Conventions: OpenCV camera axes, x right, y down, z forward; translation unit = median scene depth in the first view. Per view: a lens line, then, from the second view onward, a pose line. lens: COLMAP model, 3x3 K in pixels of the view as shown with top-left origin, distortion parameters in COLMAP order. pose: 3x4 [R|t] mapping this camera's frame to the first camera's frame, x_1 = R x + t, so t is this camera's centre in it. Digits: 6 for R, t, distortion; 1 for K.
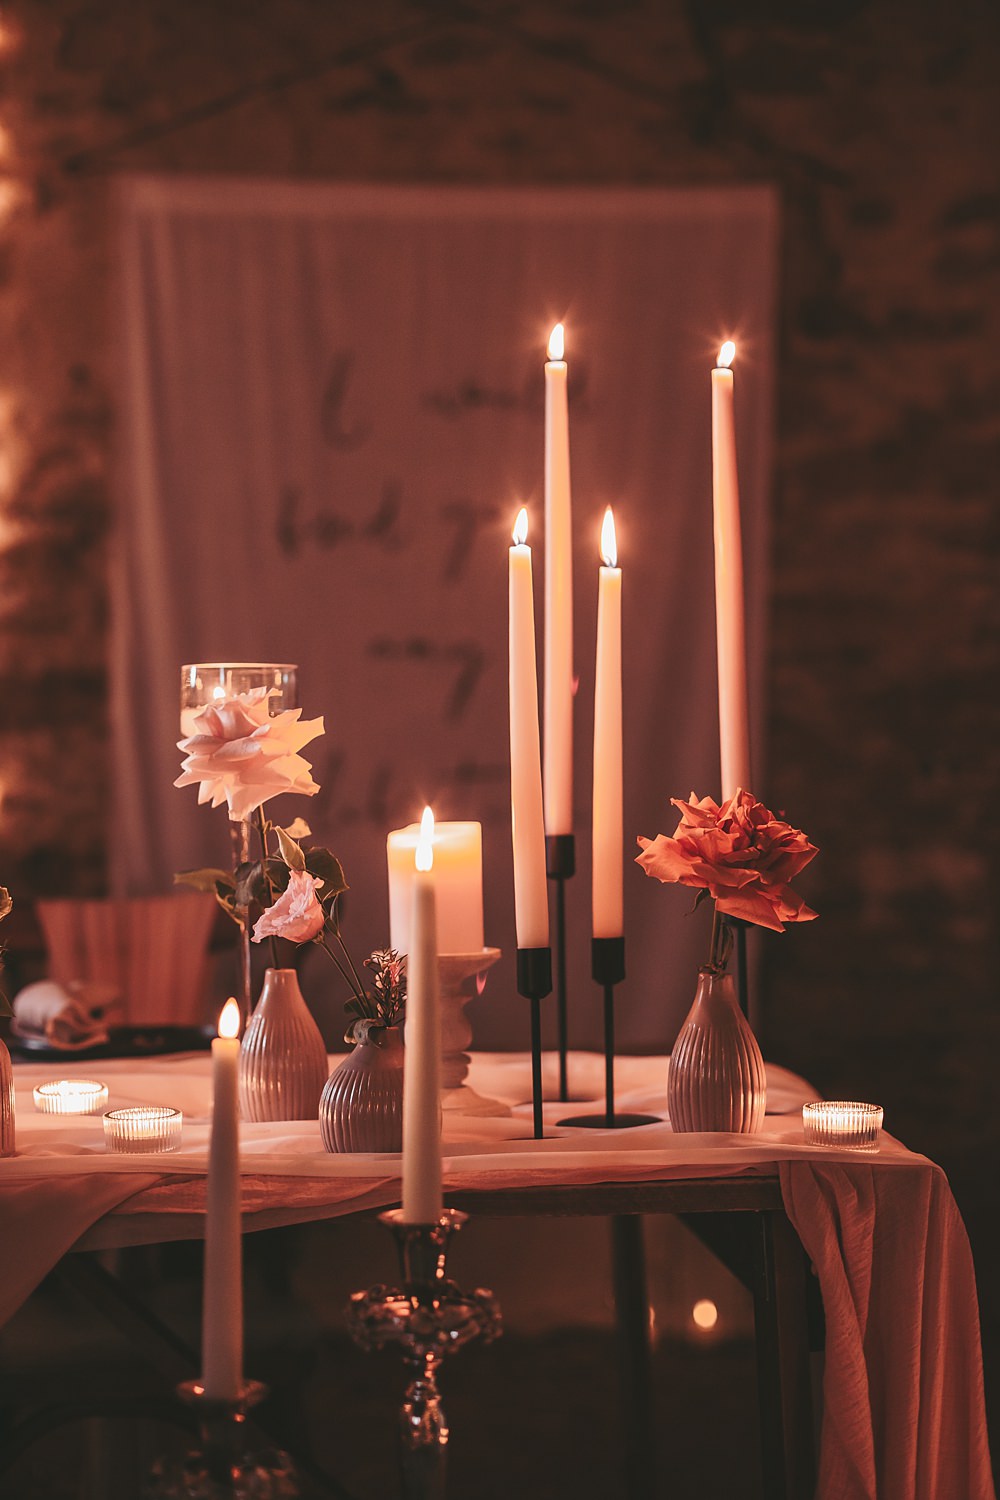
lens RADIAL K [[2277.4, 0, 500.0], [0, 2277.4, 750.0], [0, 0, 1]] dist [-0.138300, -0.015655]
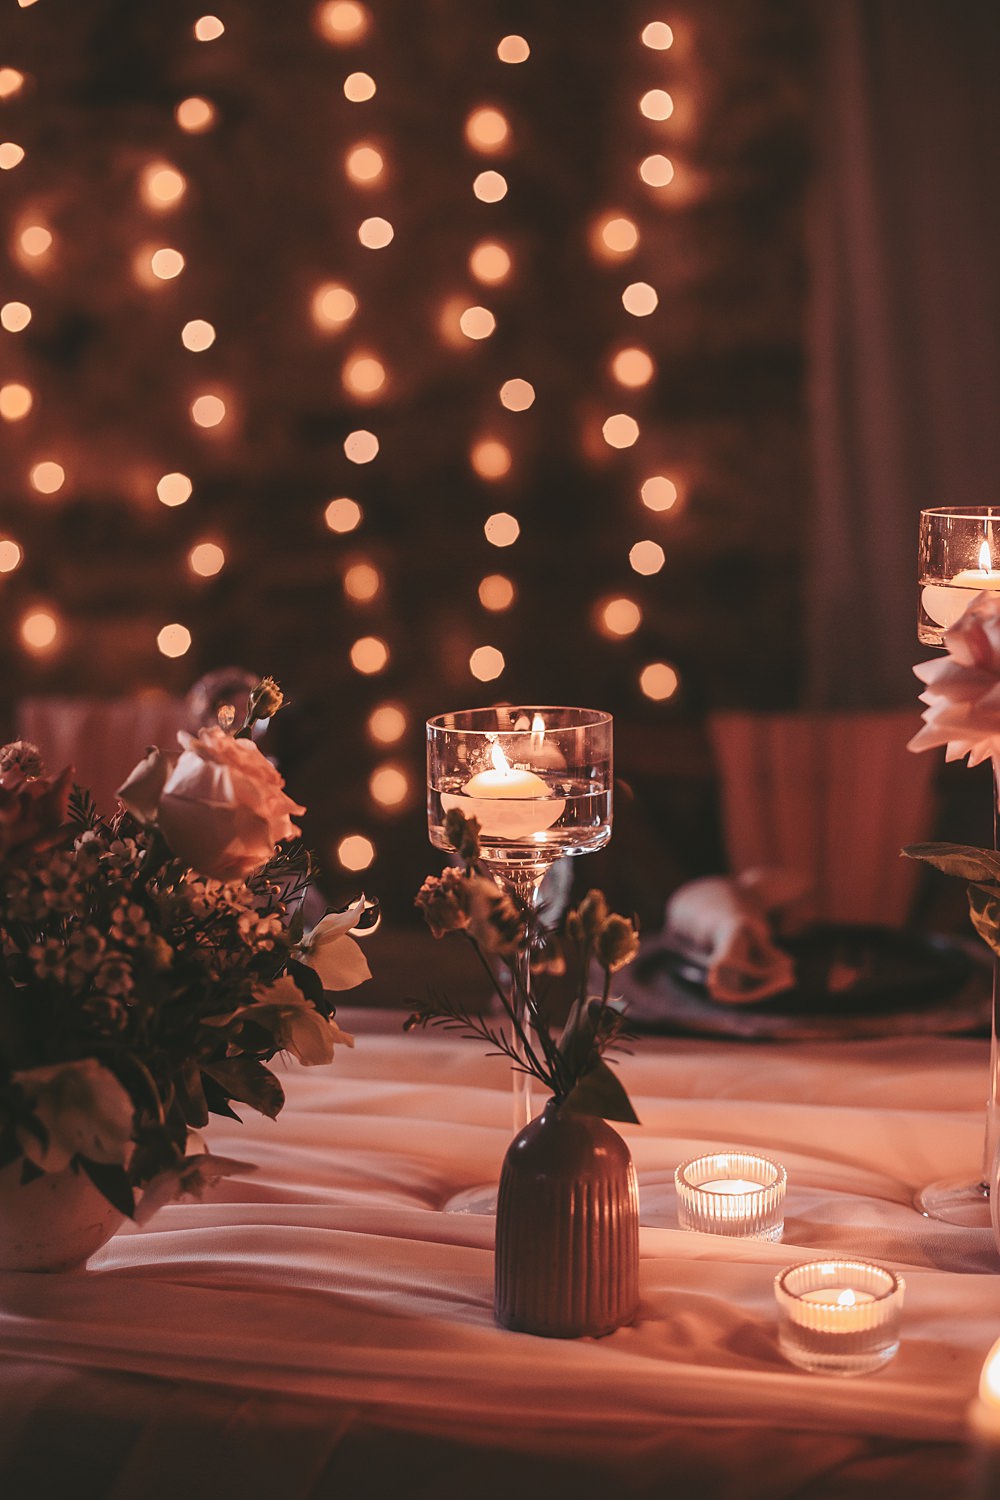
lens RADIAL K [[2277.4, 0, 500.0], [0, 2277.4, 750.0], [0, 0, 1]] dist [-0.138300, -0.015655]
pose [[0.953911, 0.046776, -0.296420, -0.065521], [0.004797, 0.985274, 0.170917, -0.083354], [0.300050, -0.164461, 0.939640, 0.383766]]
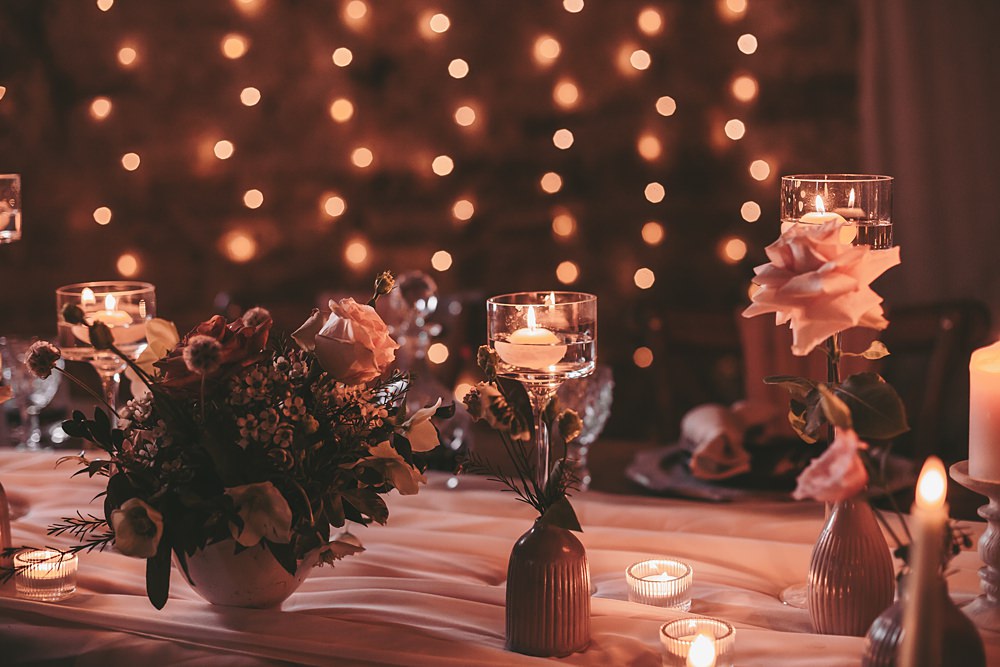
lens RADIAL K [[1518.3, 0, 500.0], [0, 1518.3, 333.5], [0, 0, 1]] dist [-0.138300, -0.015655]
pose [[0.901509, 0.060999, -0.428439, 0.047708], [0.011422, 0.986317, 0.164462, -0.085540], [0.432609, -0.153158, 0.888478, 0.330521]]
